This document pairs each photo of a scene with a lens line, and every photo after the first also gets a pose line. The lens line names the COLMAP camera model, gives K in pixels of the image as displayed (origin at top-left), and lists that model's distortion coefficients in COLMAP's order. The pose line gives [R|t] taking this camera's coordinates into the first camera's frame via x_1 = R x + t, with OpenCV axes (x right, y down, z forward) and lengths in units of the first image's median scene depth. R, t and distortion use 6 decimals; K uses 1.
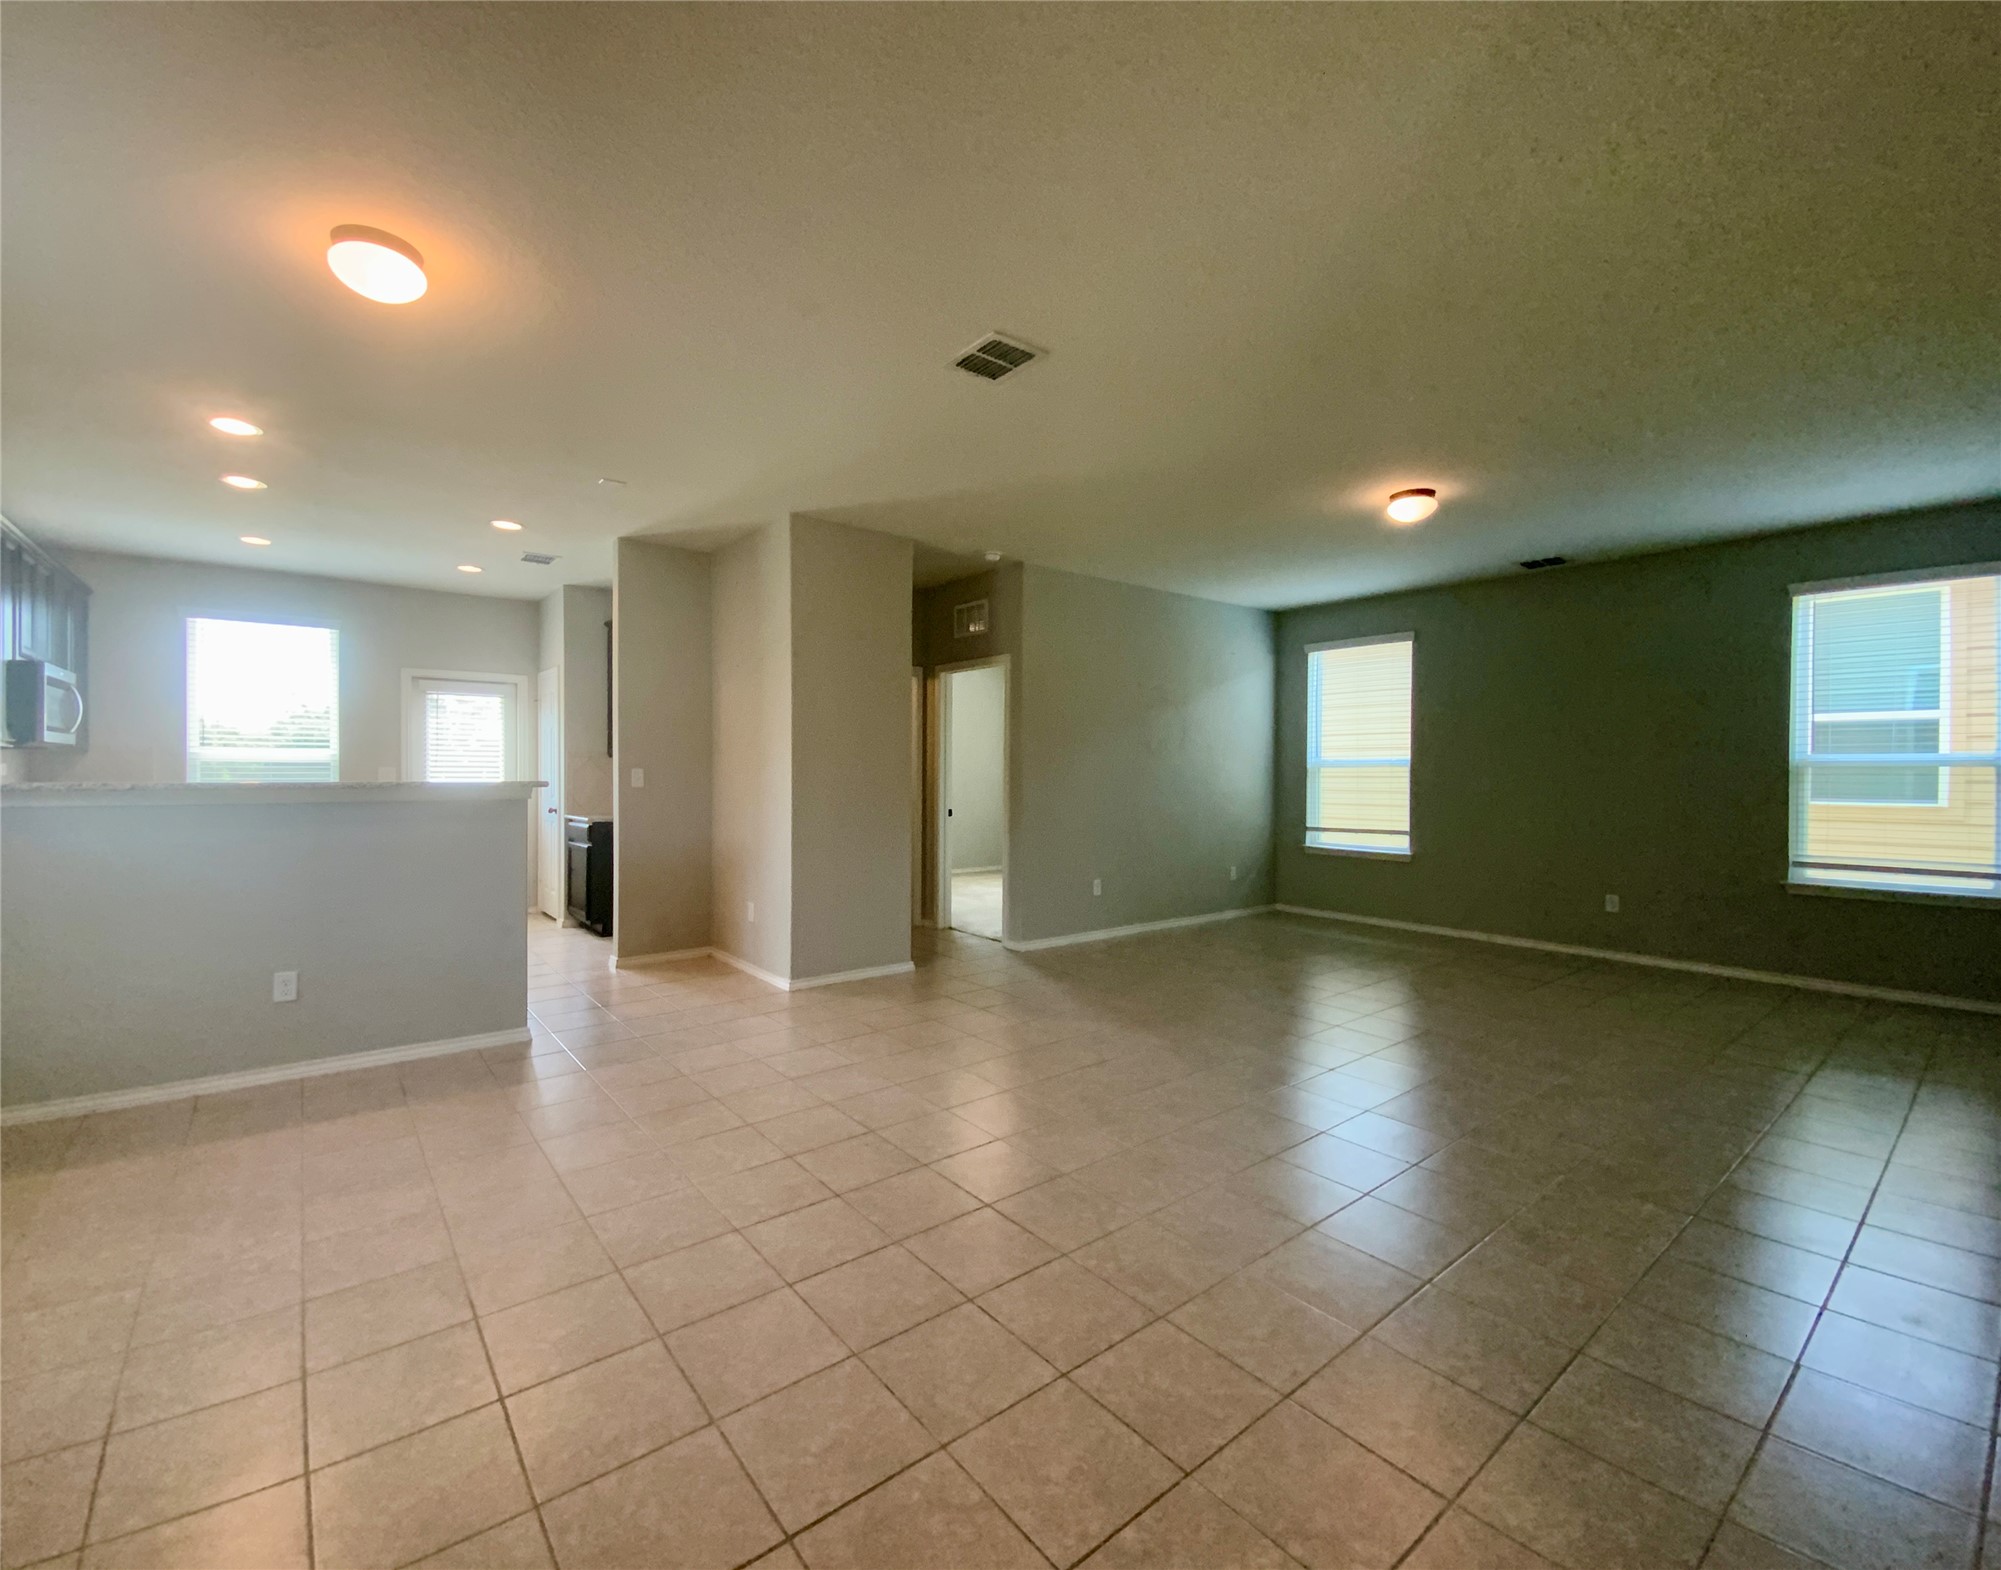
lens RADIAL K [[862.9, 0, 999.8], [0, 862.9, 784.1], [0, 0, 1]] dist [0.033782, -0.000124]
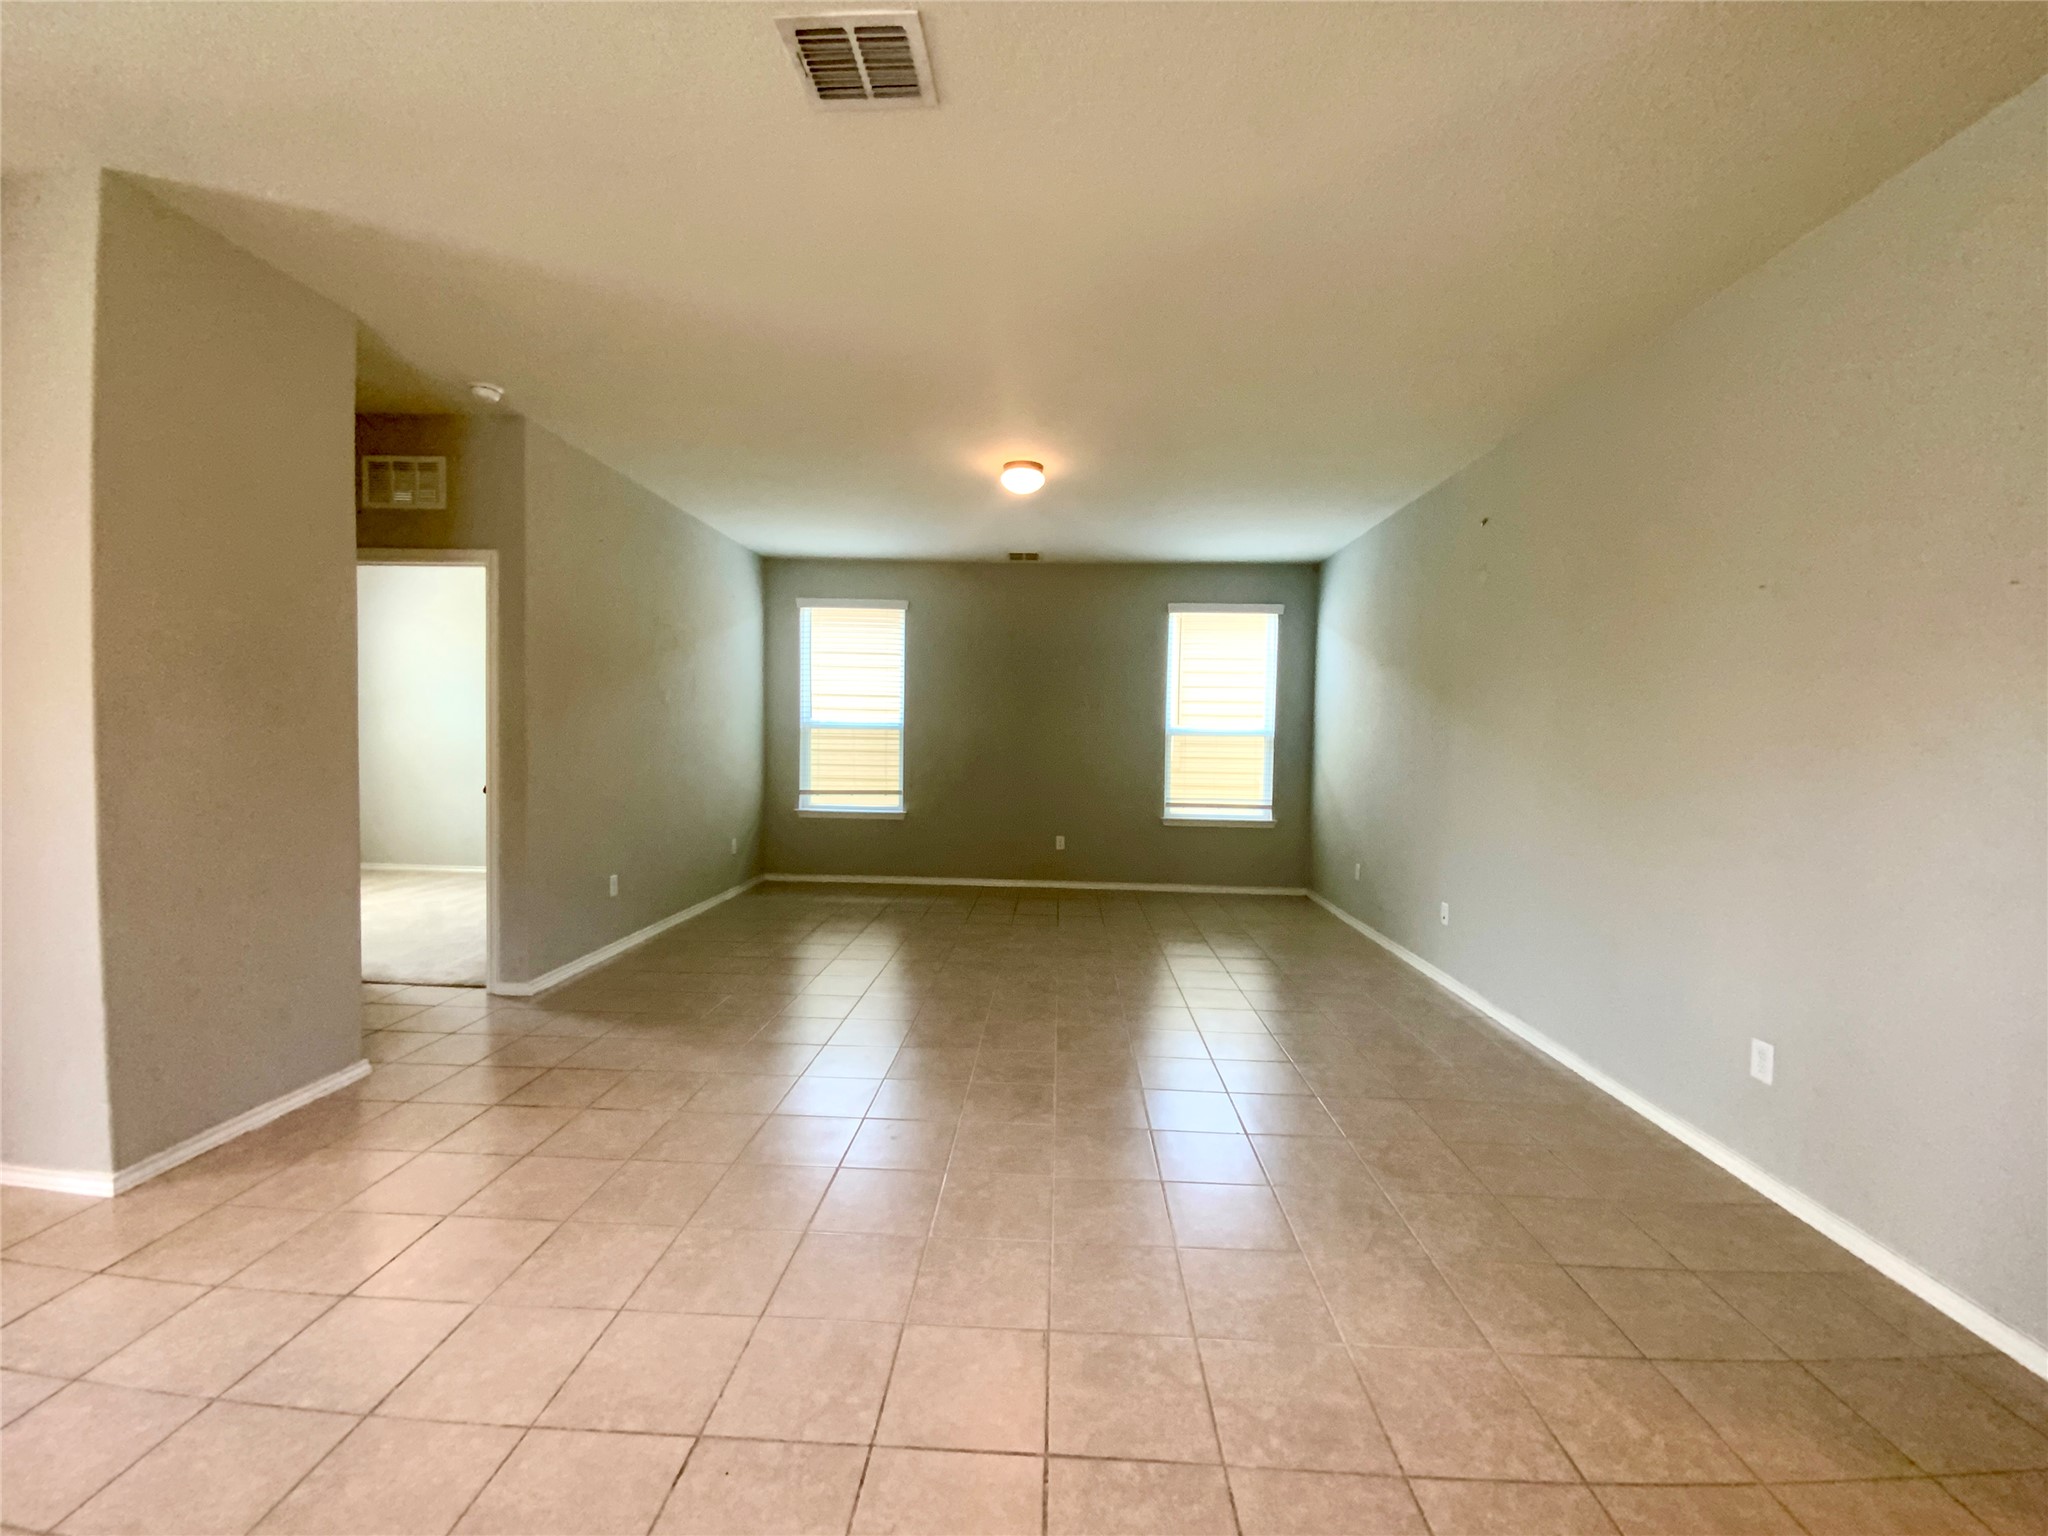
lens RADIAL K [[818.2, 0, 1024.2], [0, 818.2, 762.2], [0, 0, 1]] dist [0.047094, -0.023821]
pose [[0.665859, -0.015934, 0.745907, -0.192415], [-0.005861, 0.999629, 0.026586, -0.008544], [-0.746055, -0.022075, 0.665519, 0.266130]]
